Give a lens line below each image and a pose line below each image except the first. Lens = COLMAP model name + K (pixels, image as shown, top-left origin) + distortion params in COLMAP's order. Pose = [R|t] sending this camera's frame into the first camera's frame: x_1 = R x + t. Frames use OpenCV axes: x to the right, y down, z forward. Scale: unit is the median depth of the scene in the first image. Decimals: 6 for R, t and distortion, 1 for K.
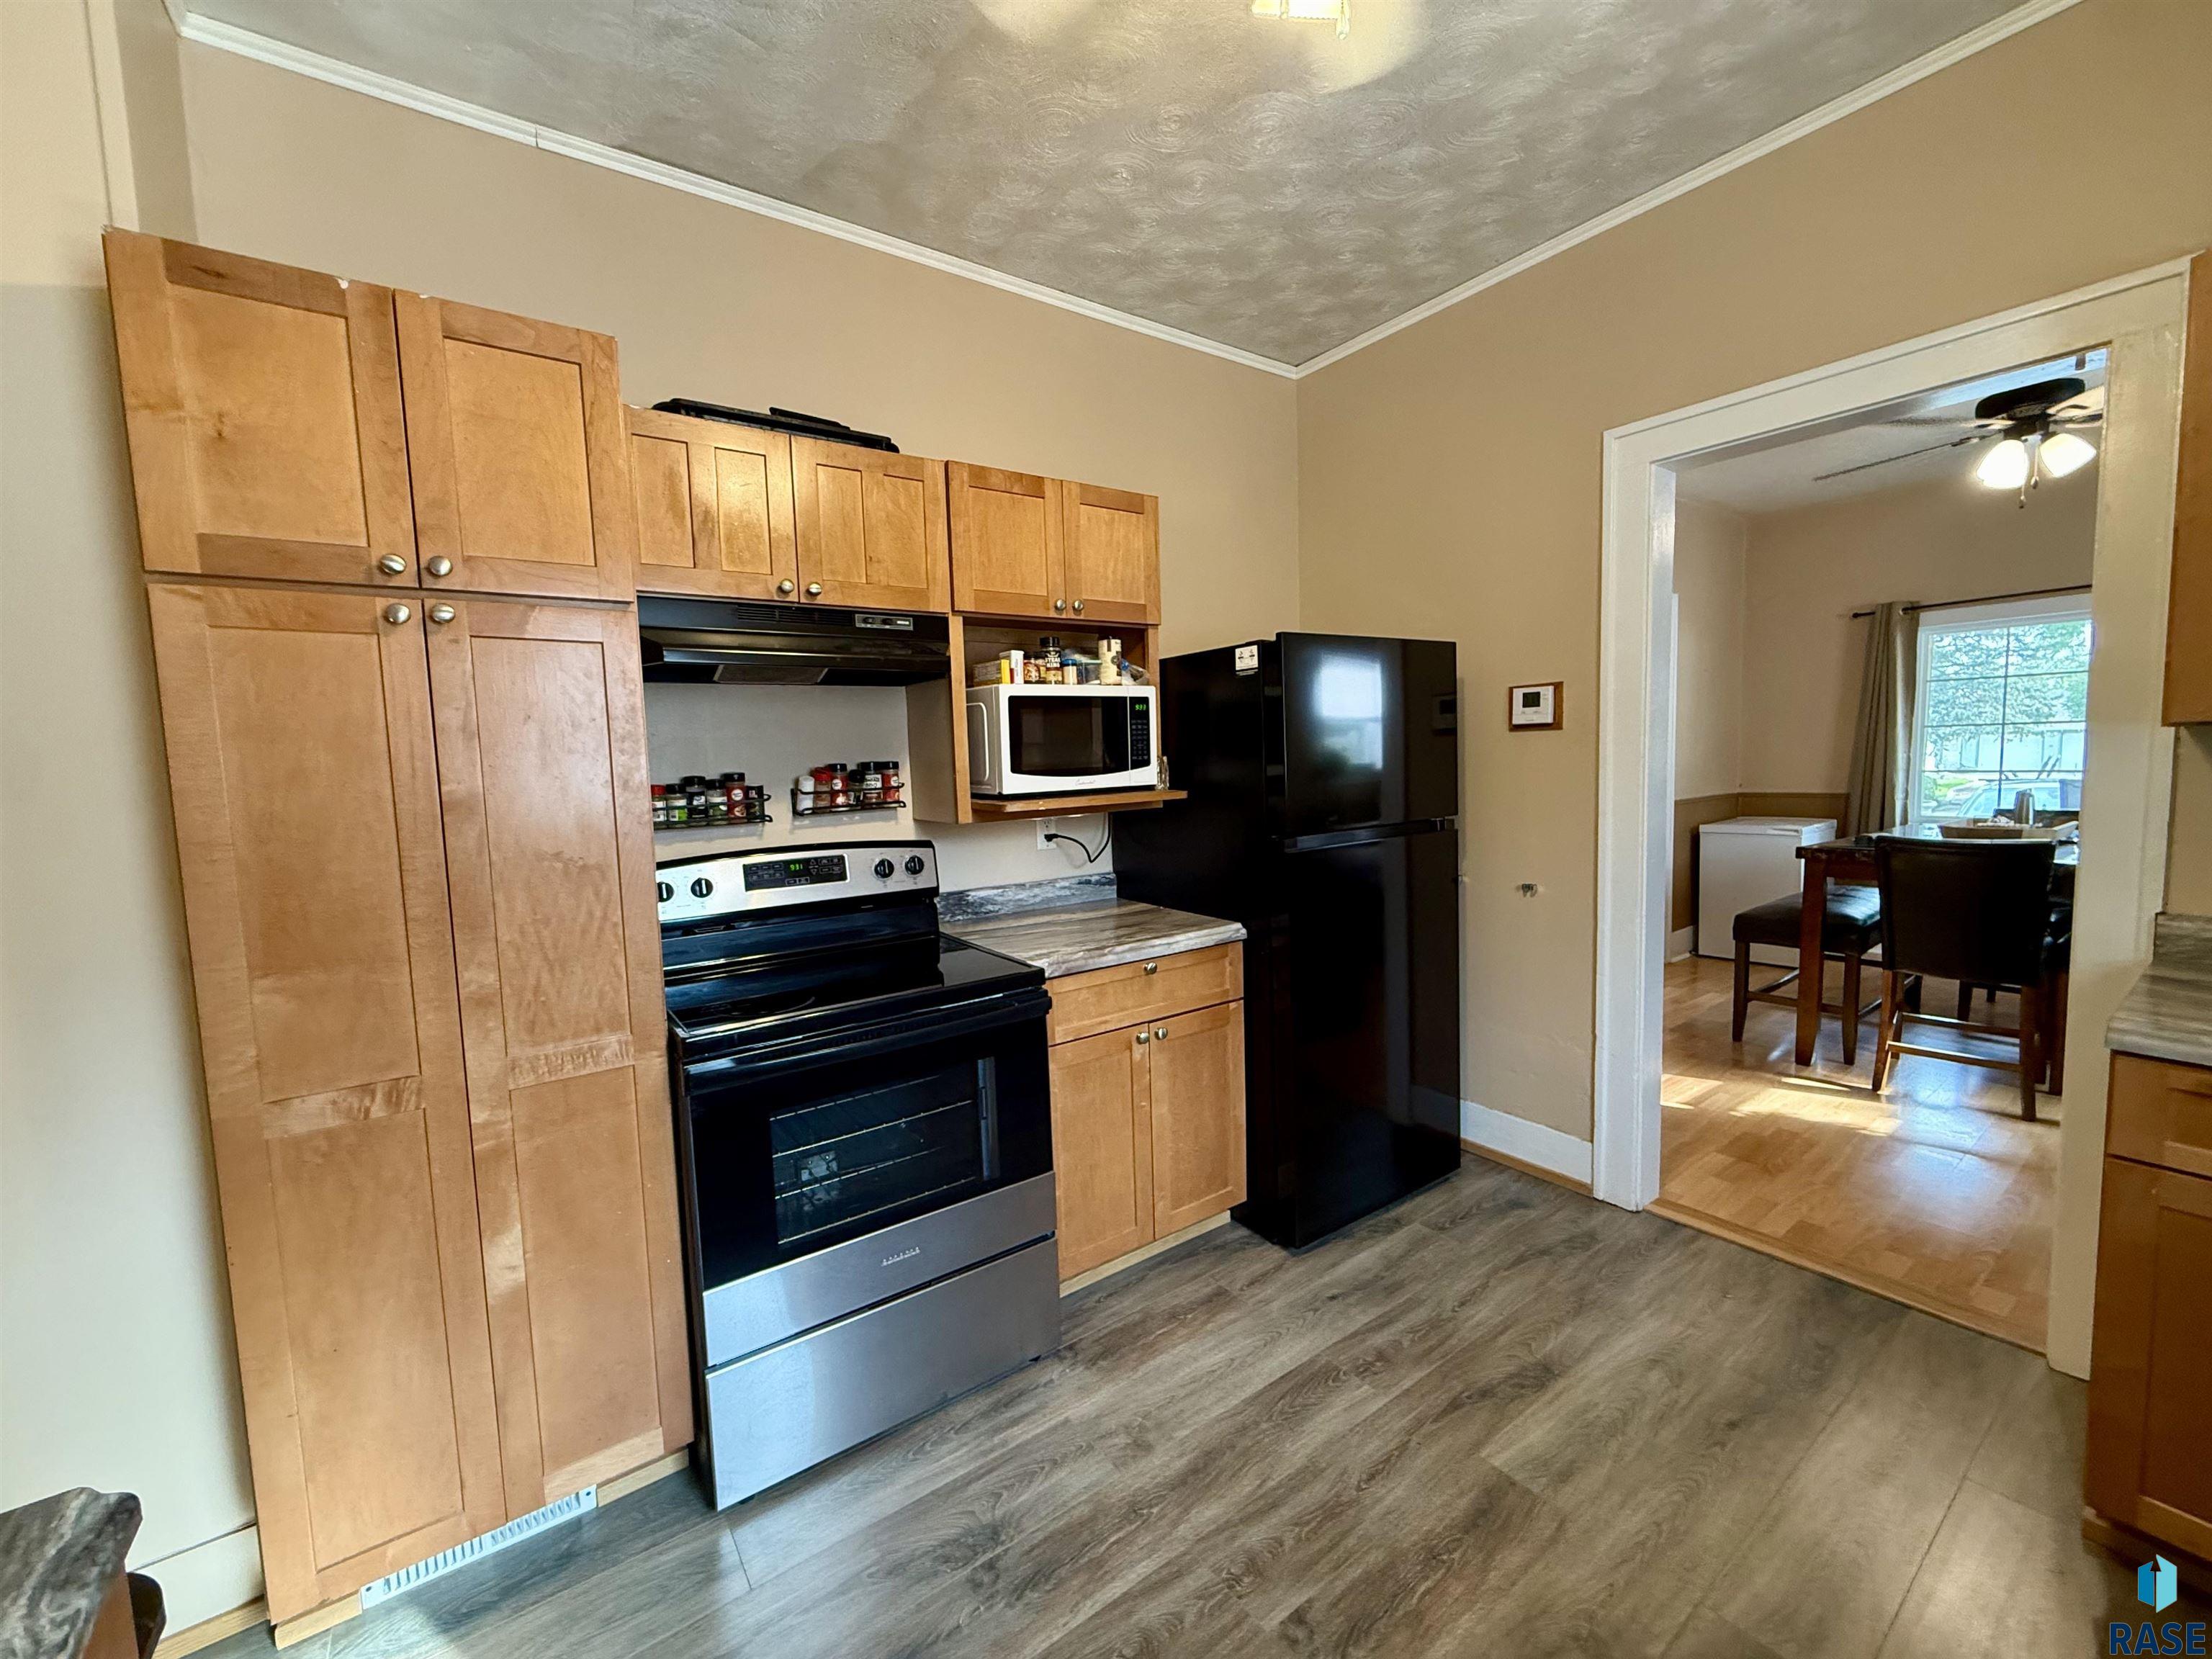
lens RADIAL K [[879.8, 0, 1101.7], [0, 879.8, 830.5], [0, 0, 1]] dist [-0.000697, 0.000280]
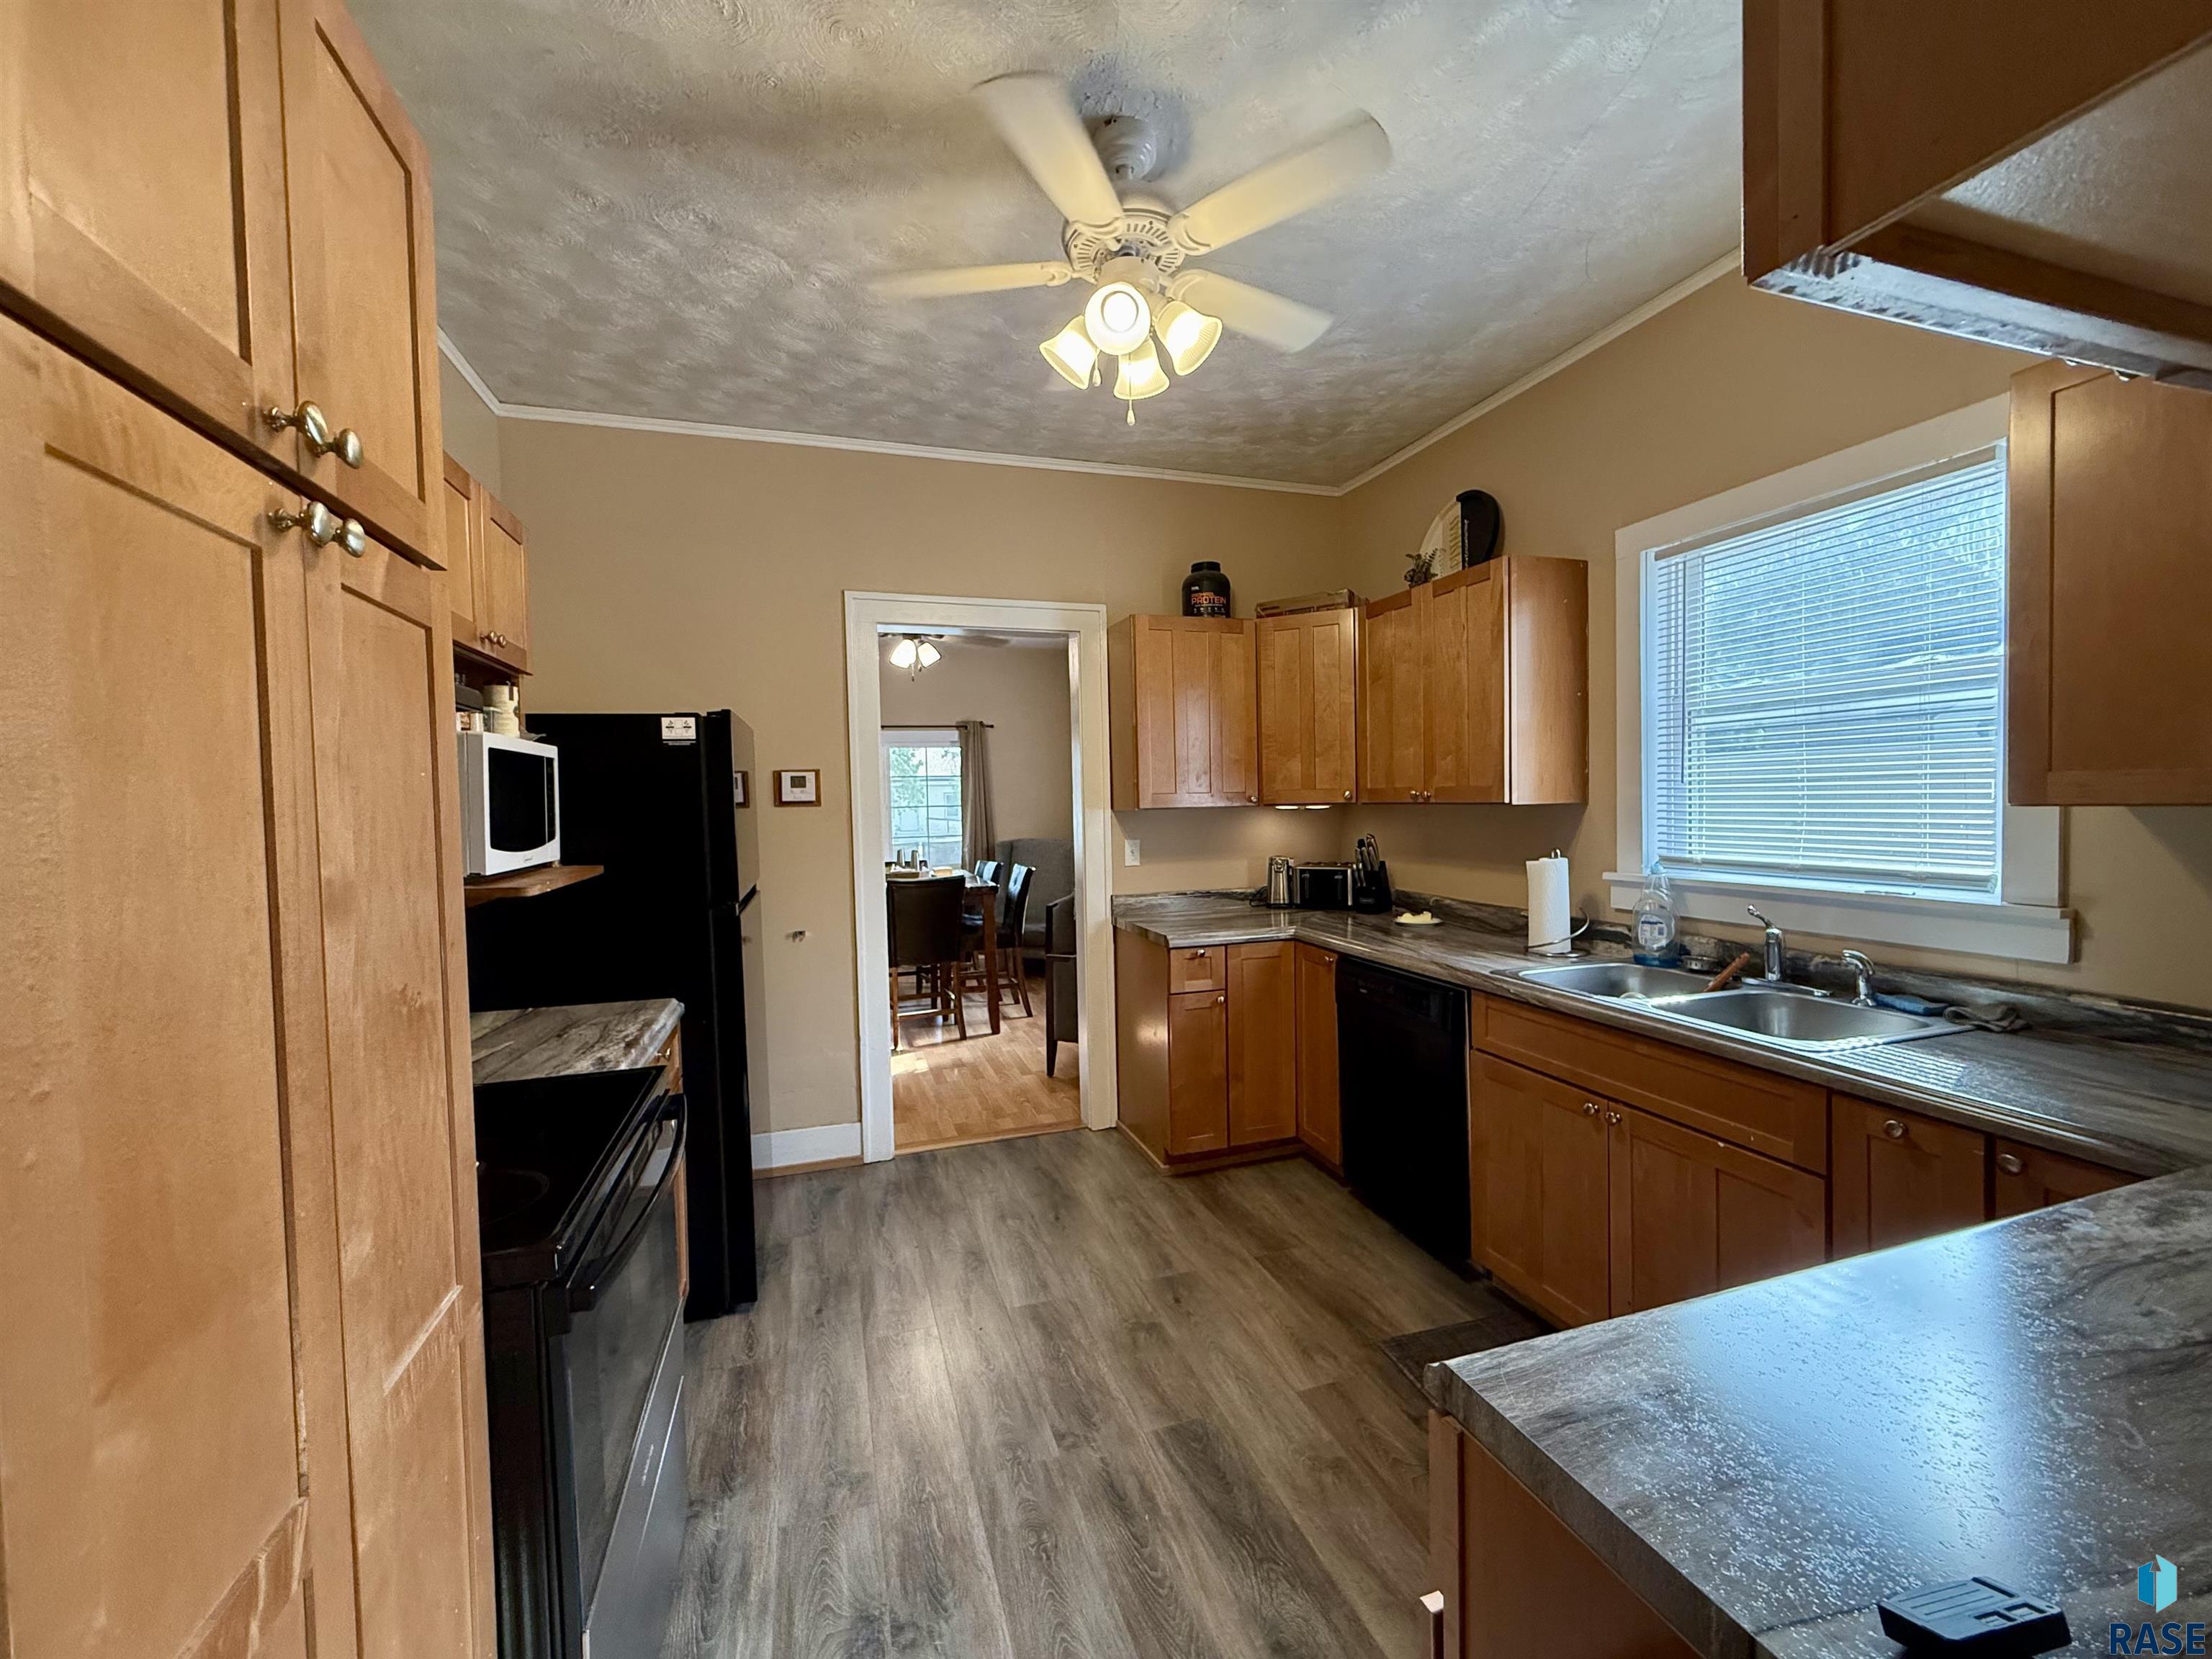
lens RADIAL K [[879.8, 0, 1101.6], [0, 879.8, 827.8], [0, 0, 1]] dist [-0.000697, 0.000280]
pose [[0.303360, -0.003427, 0.952870, -0.672545], [0.092946, 0.995331, -0.026011, -0.013569], [-0.948332, 0.096456, 0.302263, 0.263486]]
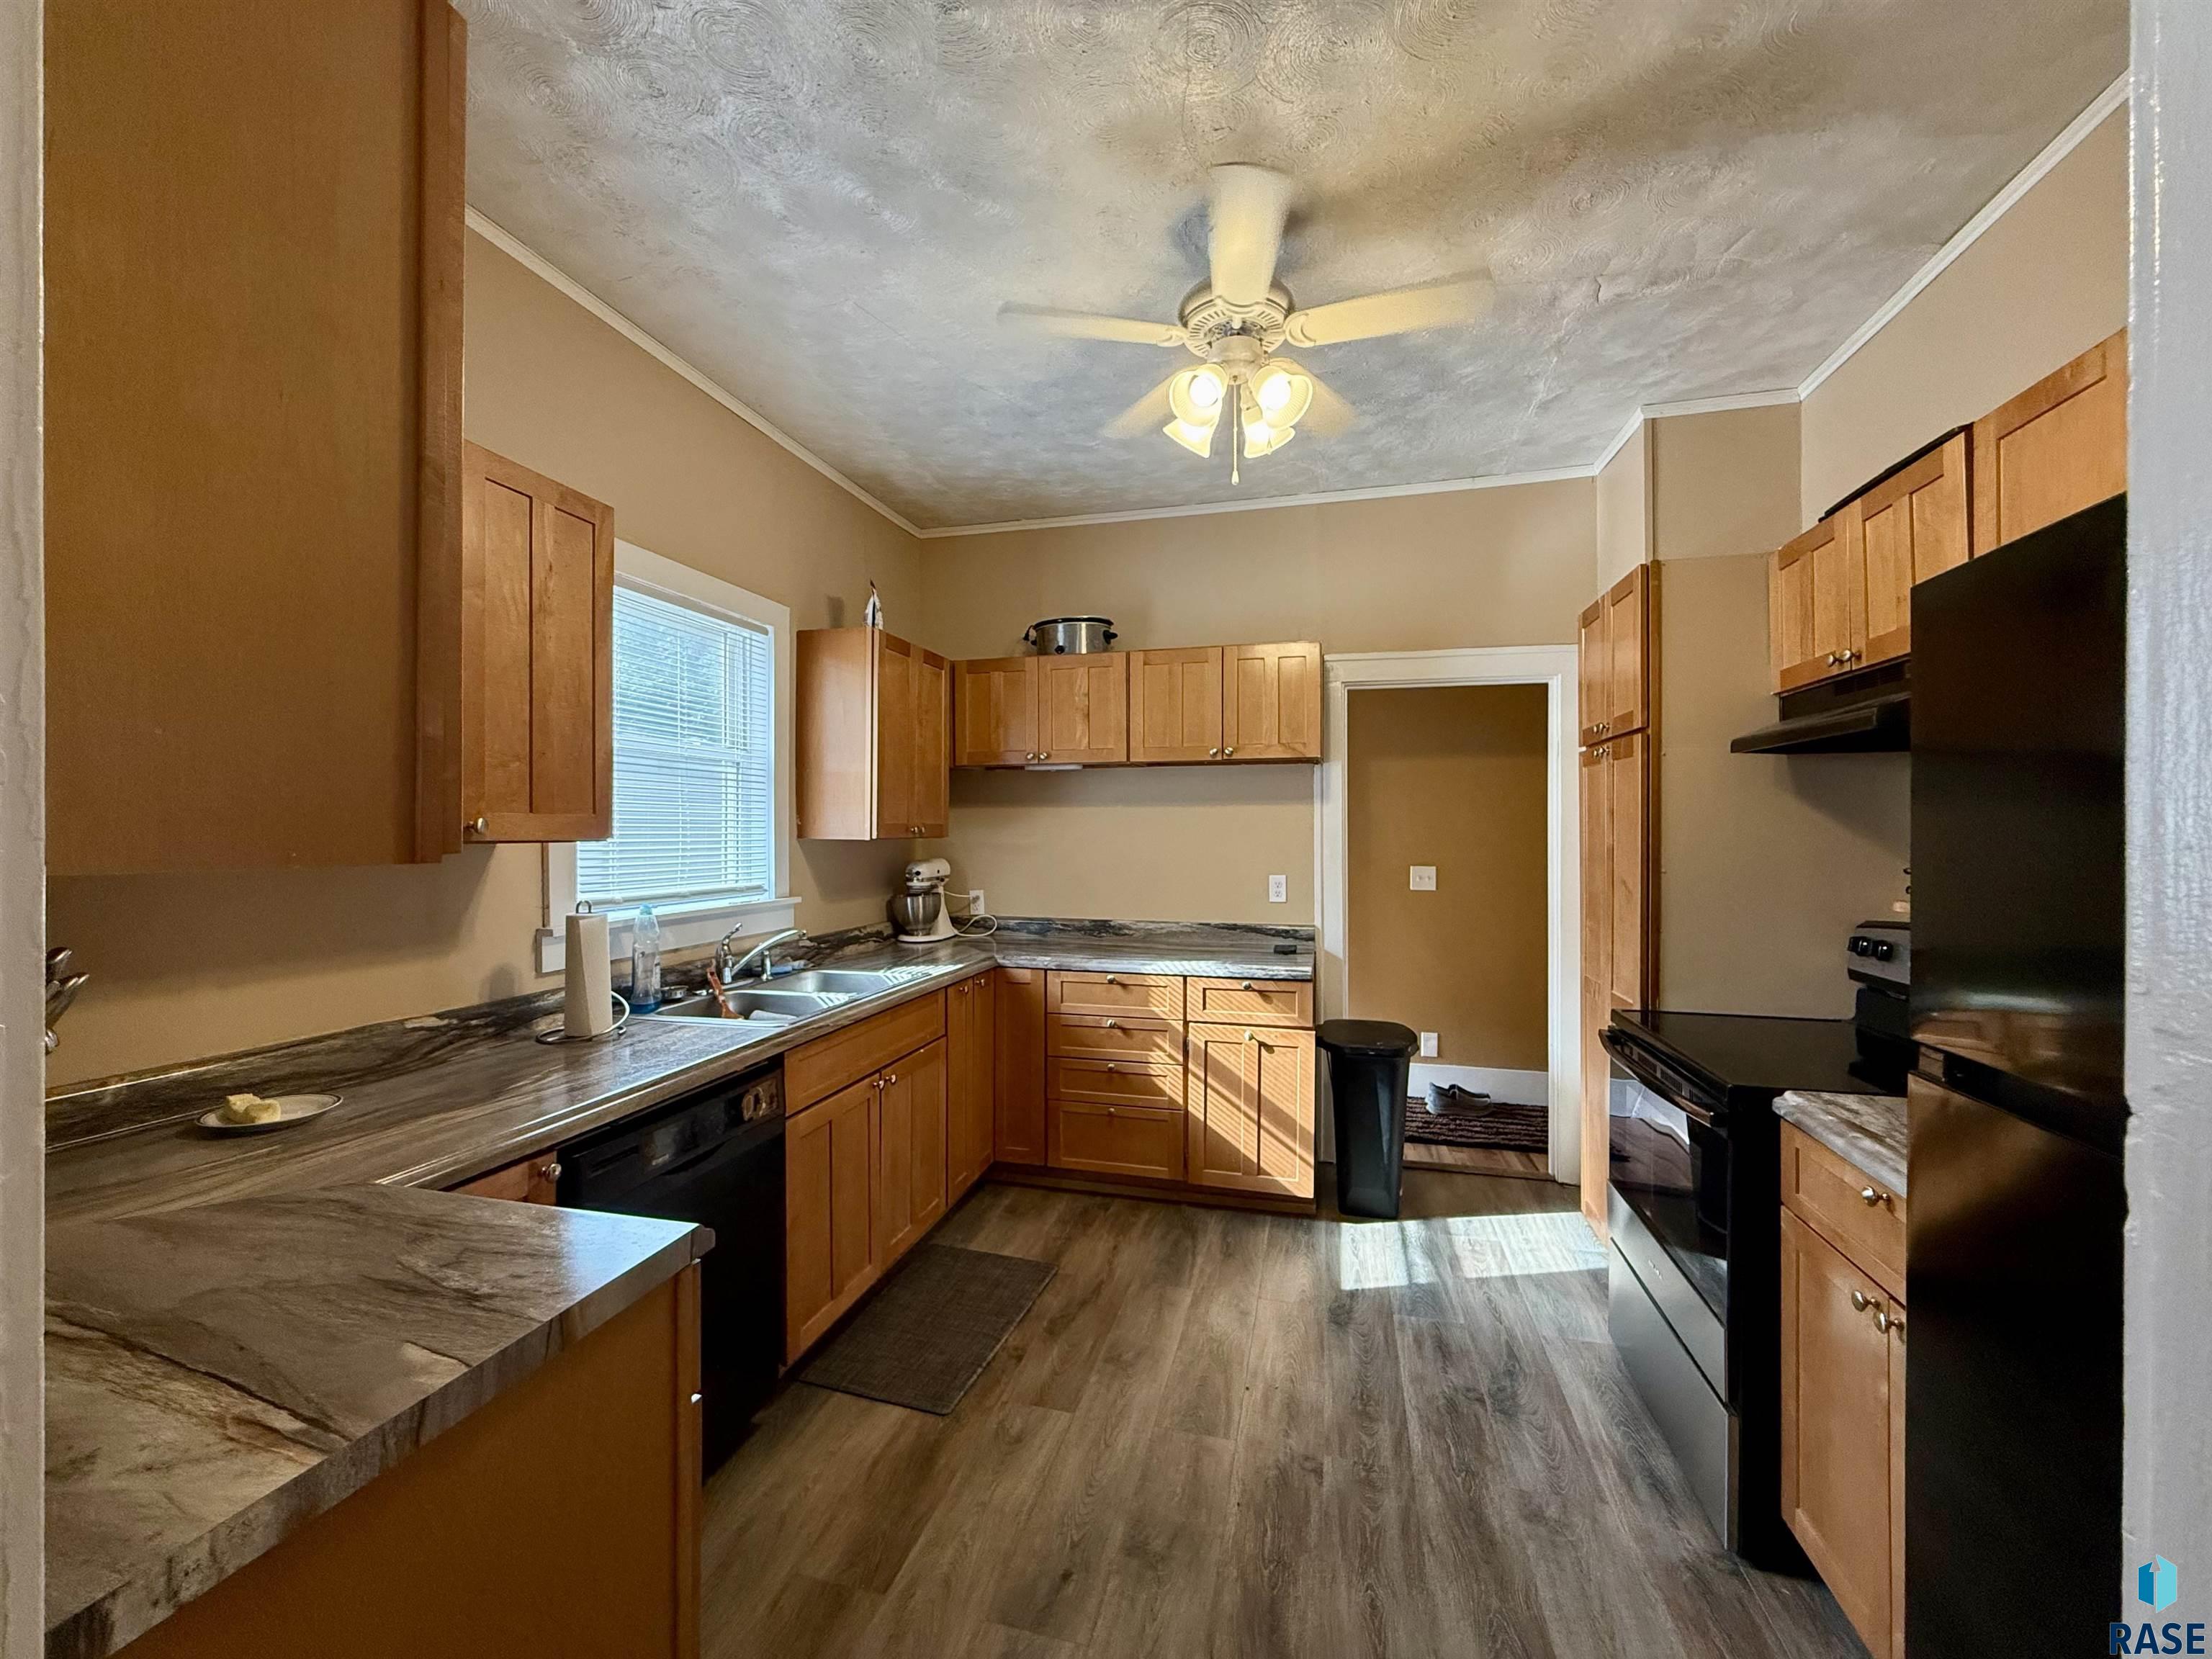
lens RADIAL K [[879.8, 0, 1097.6], [0, 879.8, 827.5], [0, 0, 1]] dist [-0.000697, 0.000280]
pose [[-0.768572, 0.032409, -0.638941, 0.823576], [-0.027033, 0.996179, 0.083046, -0.126619], [0.639191, 0.081099, -0.764760, 1.084911]]
